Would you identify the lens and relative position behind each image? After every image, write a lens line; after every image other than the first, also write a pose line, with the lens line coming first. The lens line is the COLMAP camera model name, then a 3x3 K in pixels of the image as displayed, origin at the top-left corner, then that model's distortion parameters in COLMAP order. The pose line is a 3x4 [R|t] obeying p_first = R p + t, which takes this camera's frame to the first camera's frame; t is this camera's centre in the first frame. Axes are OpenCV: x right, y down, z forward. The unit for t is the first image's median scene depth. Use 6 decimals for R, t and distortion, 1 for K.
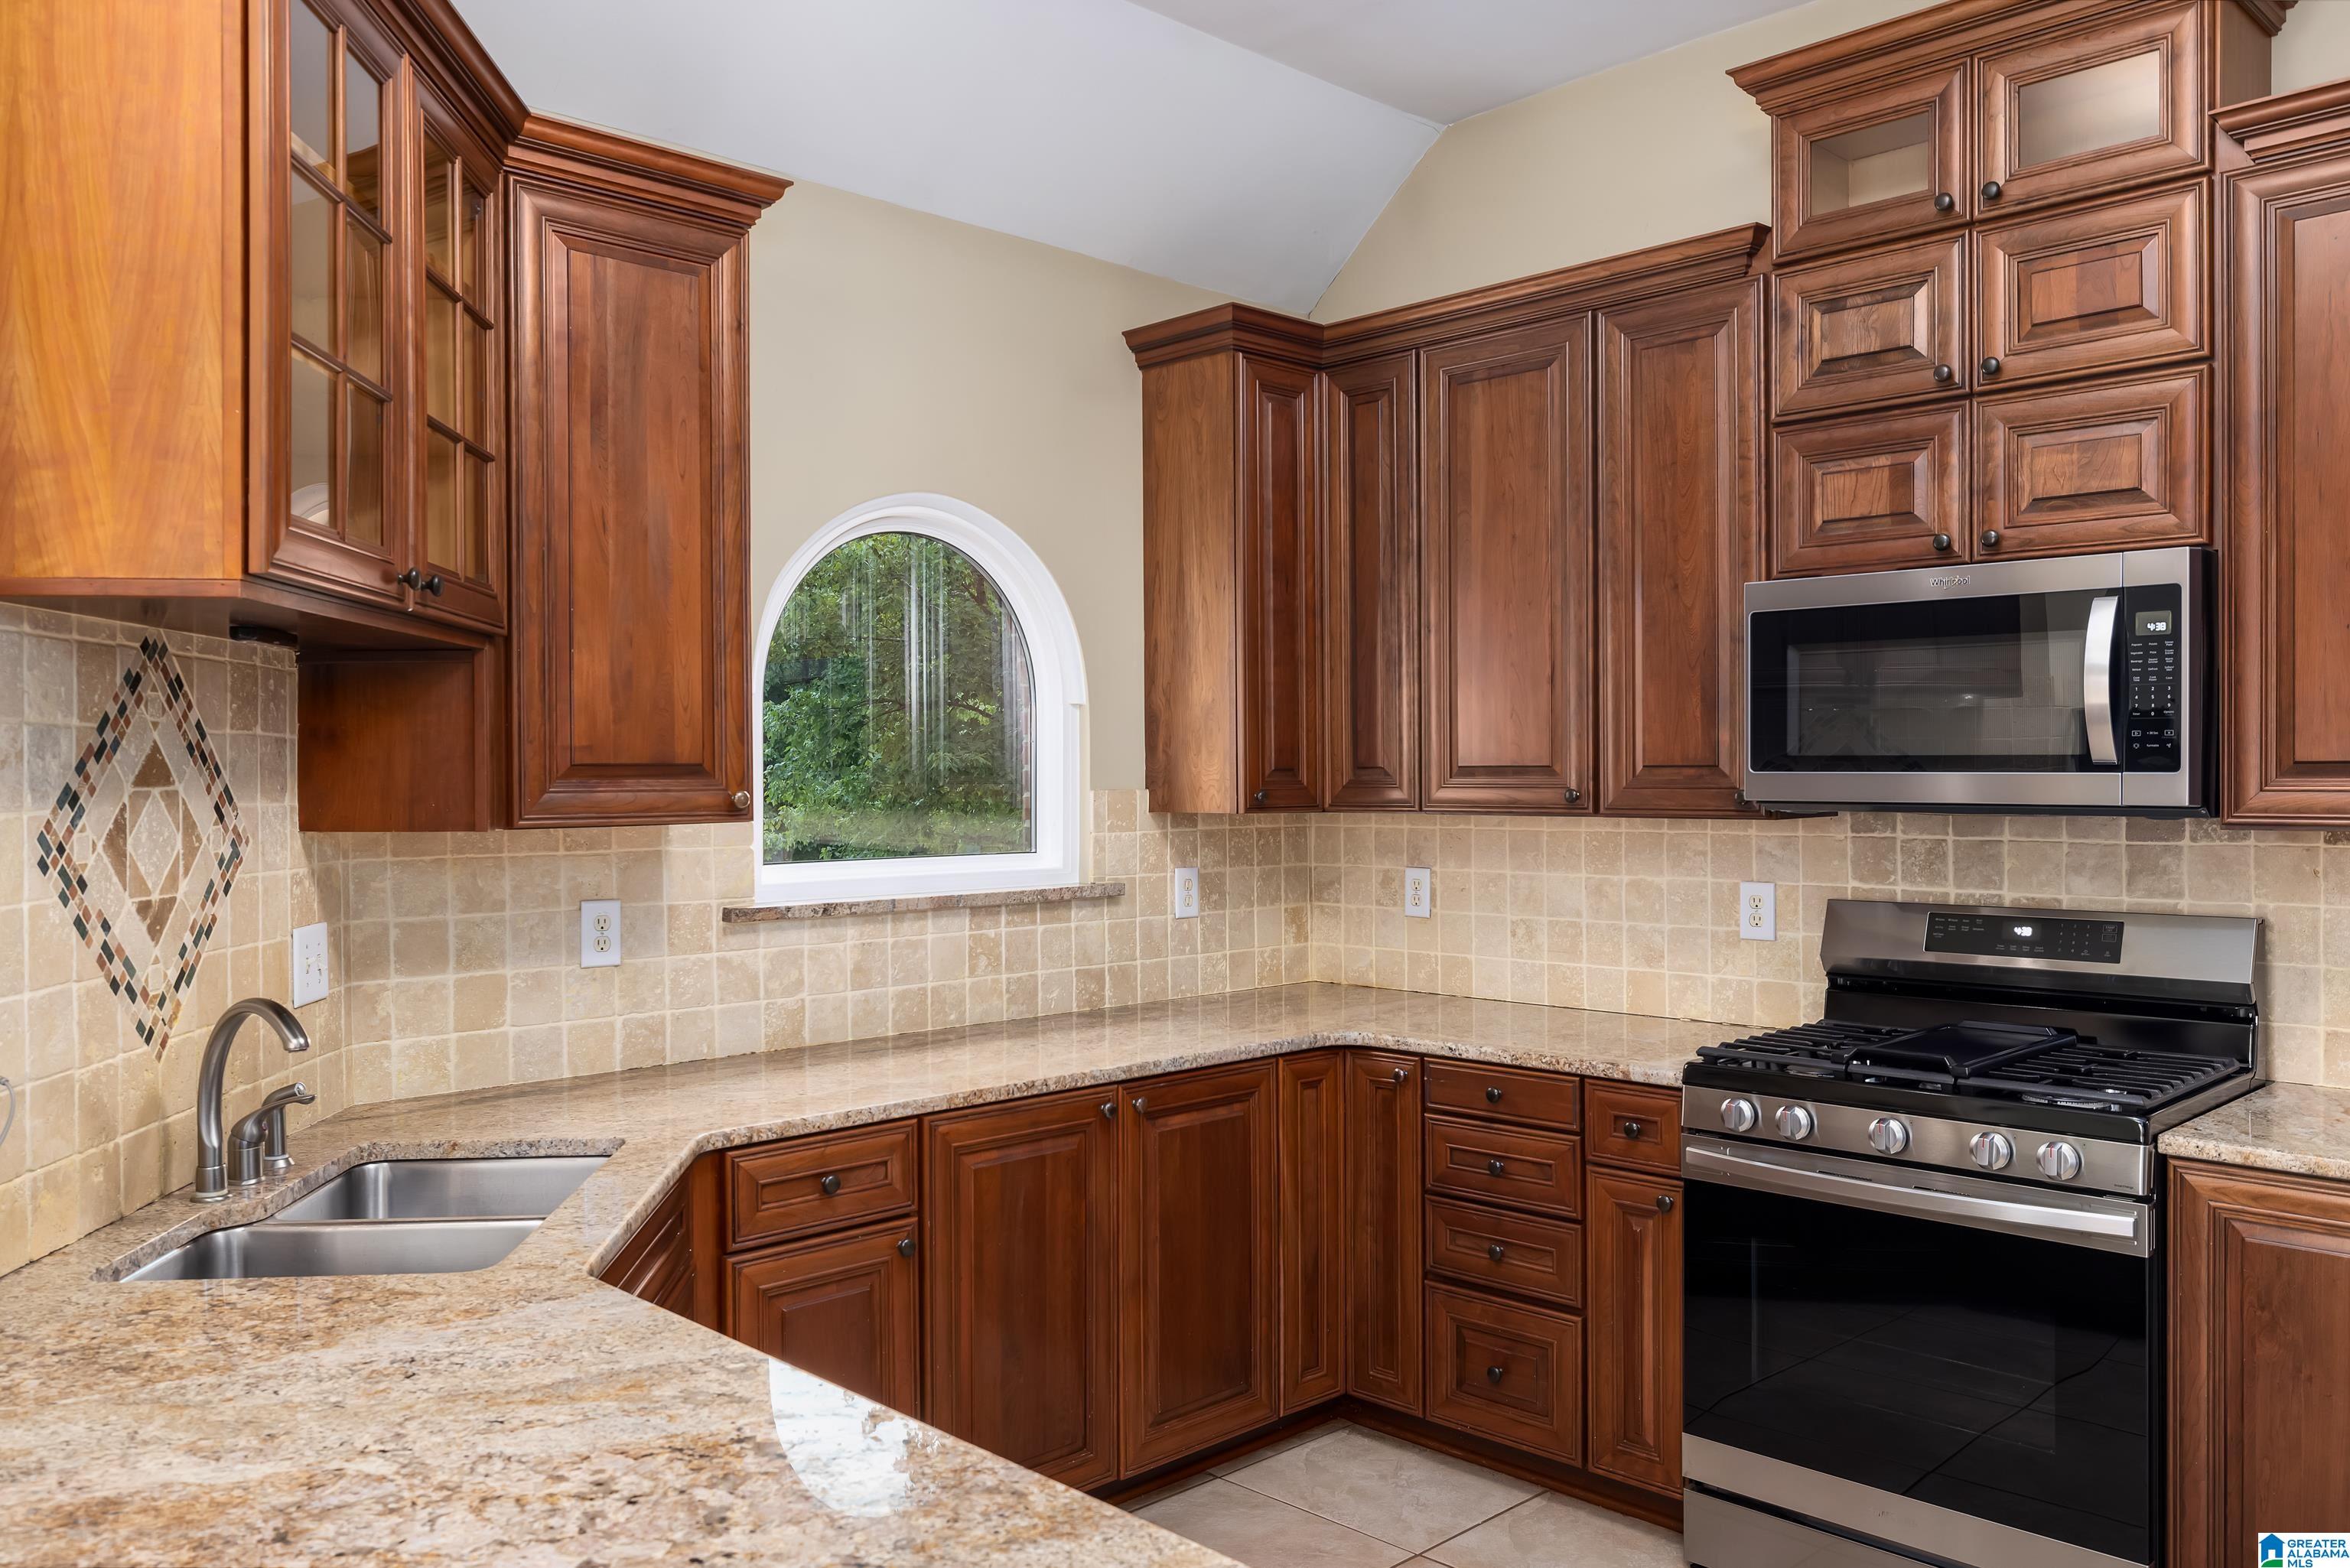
lens RADIAL K [[1752.4, 0, 1133.8], [0, 1752.4, 781.7], [0, 0, 1]] dist [0.001277, 0.005403]
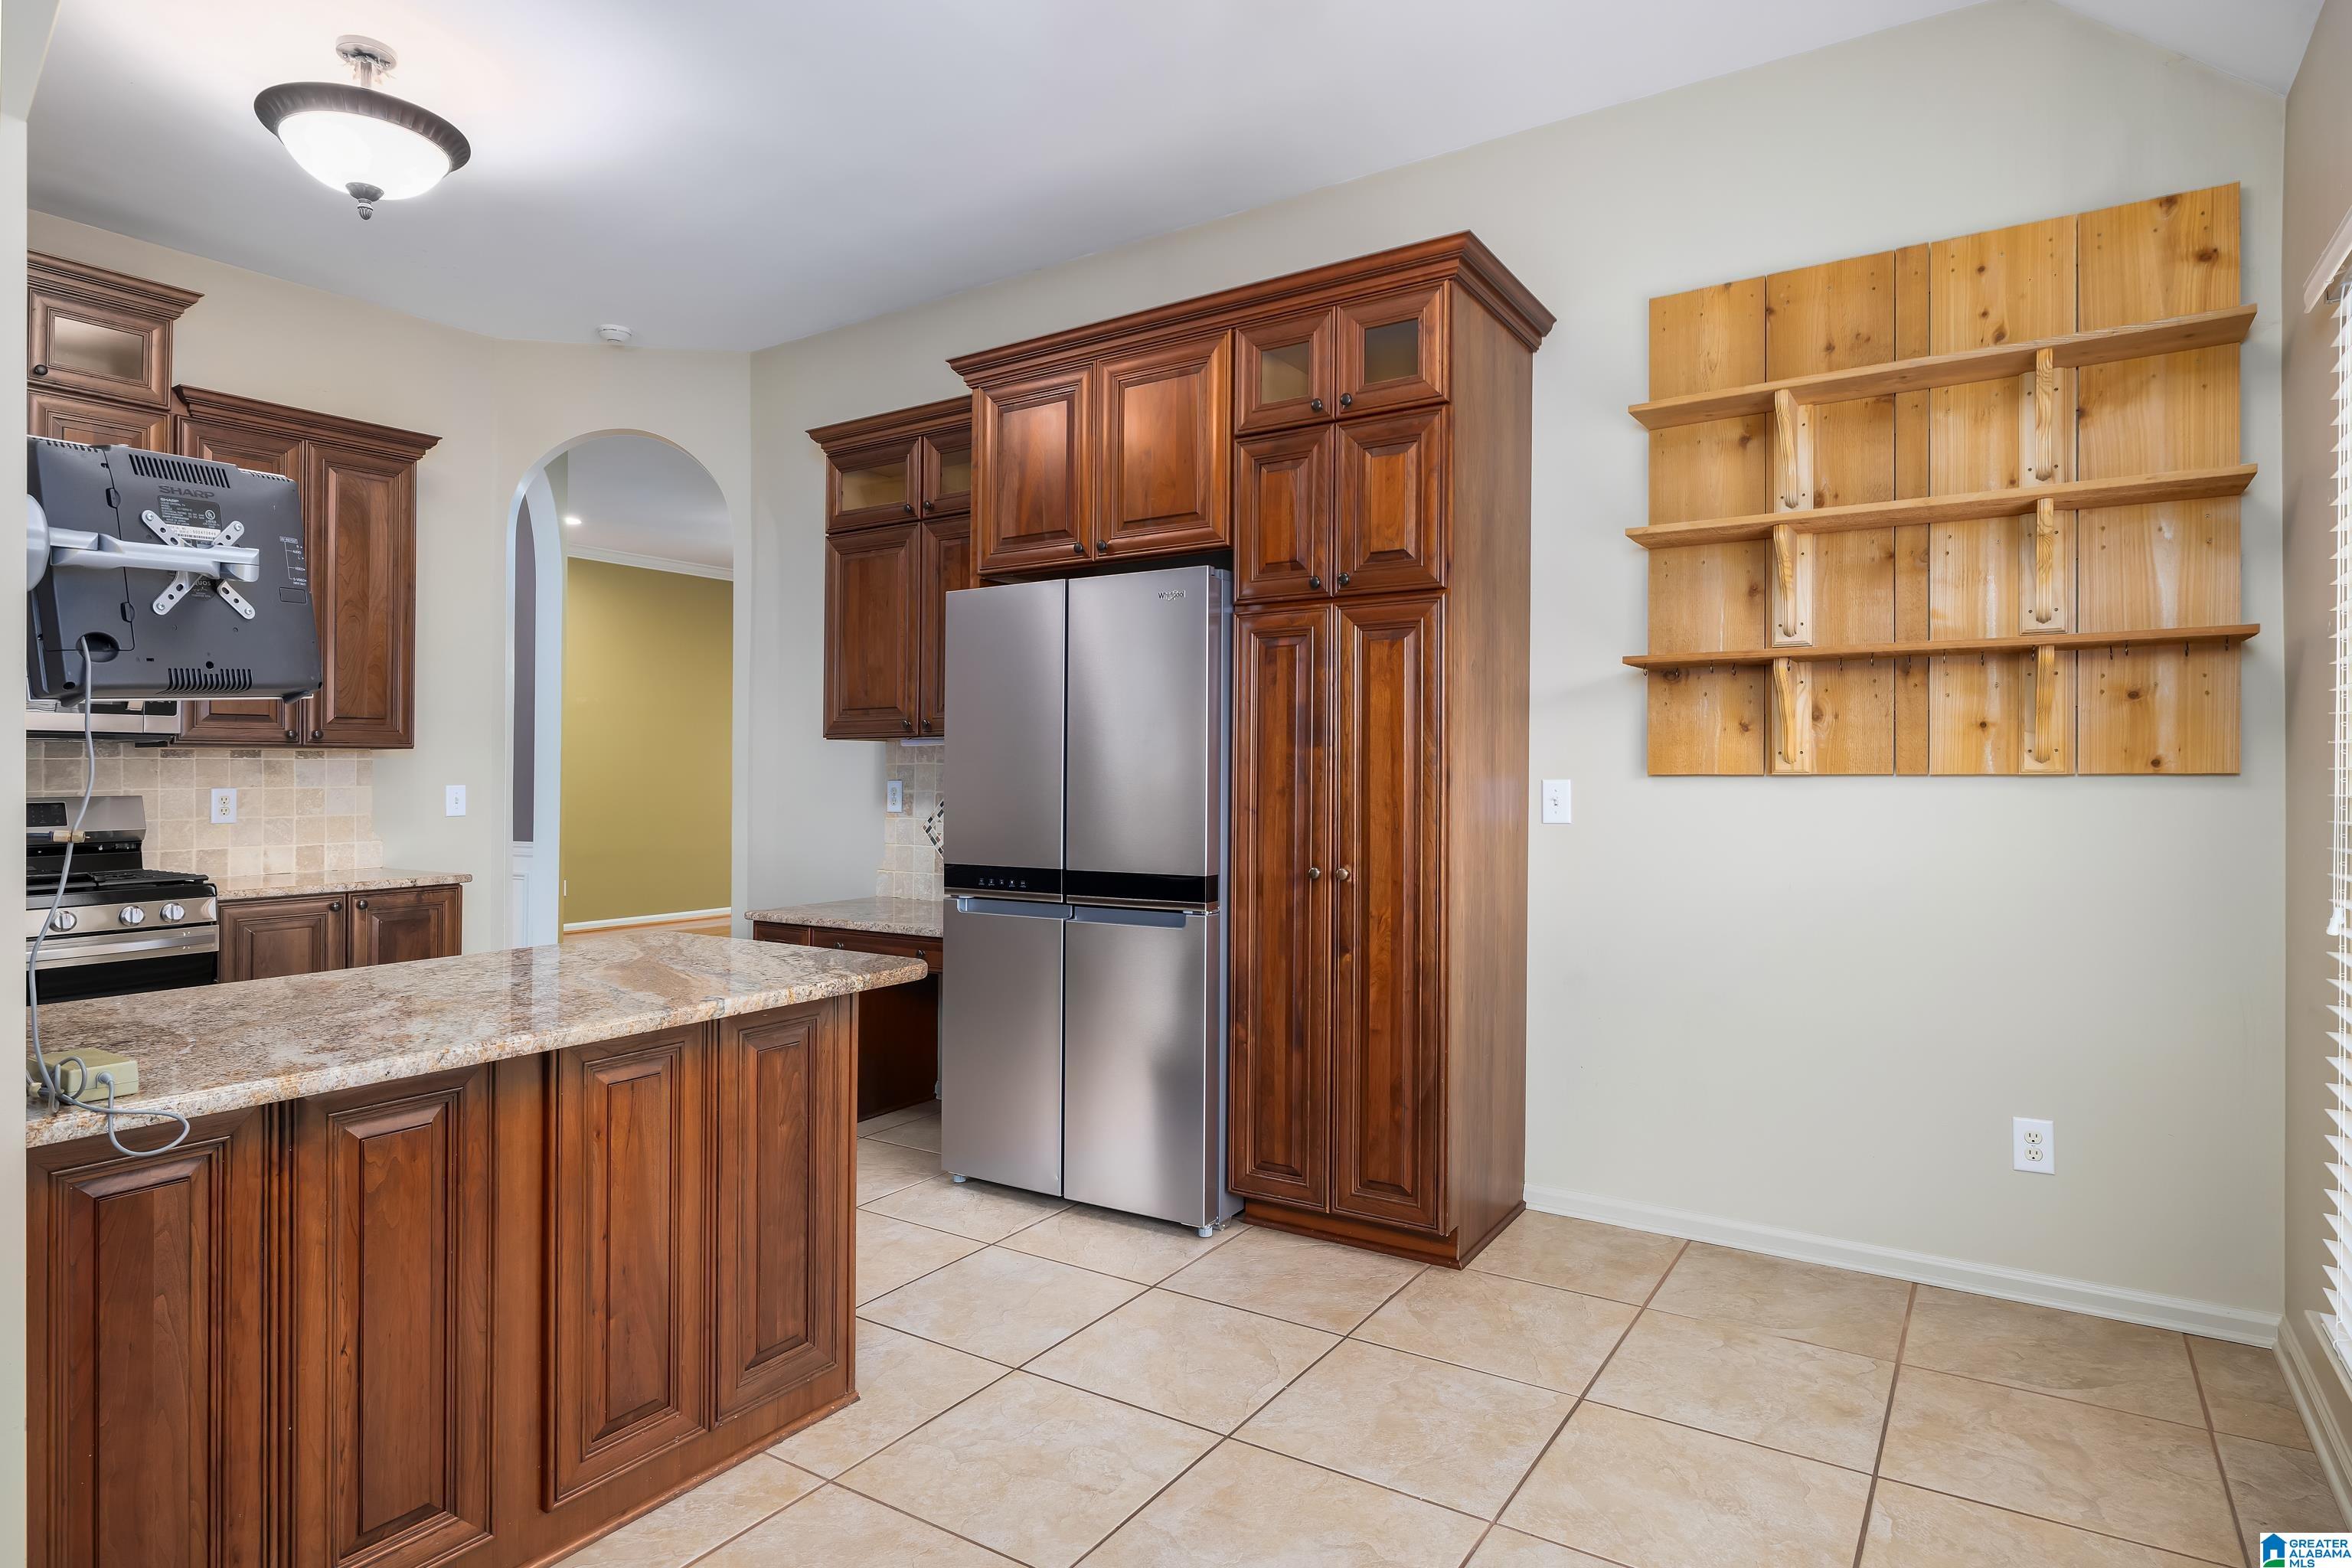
lens RADIAL K [[1286.4, 0, 1174.5], [0, 1286.4, 755.7], [0, 0, 1]] dist [-0.020066, 0.000641]
pose [[-0.220188, 0.012333, 0.975379, -0.825584], [0.008167, 0.999908, -0.010800, 0.050281], [-0.975423, 0.005588, -0.220269, 0.175202]]
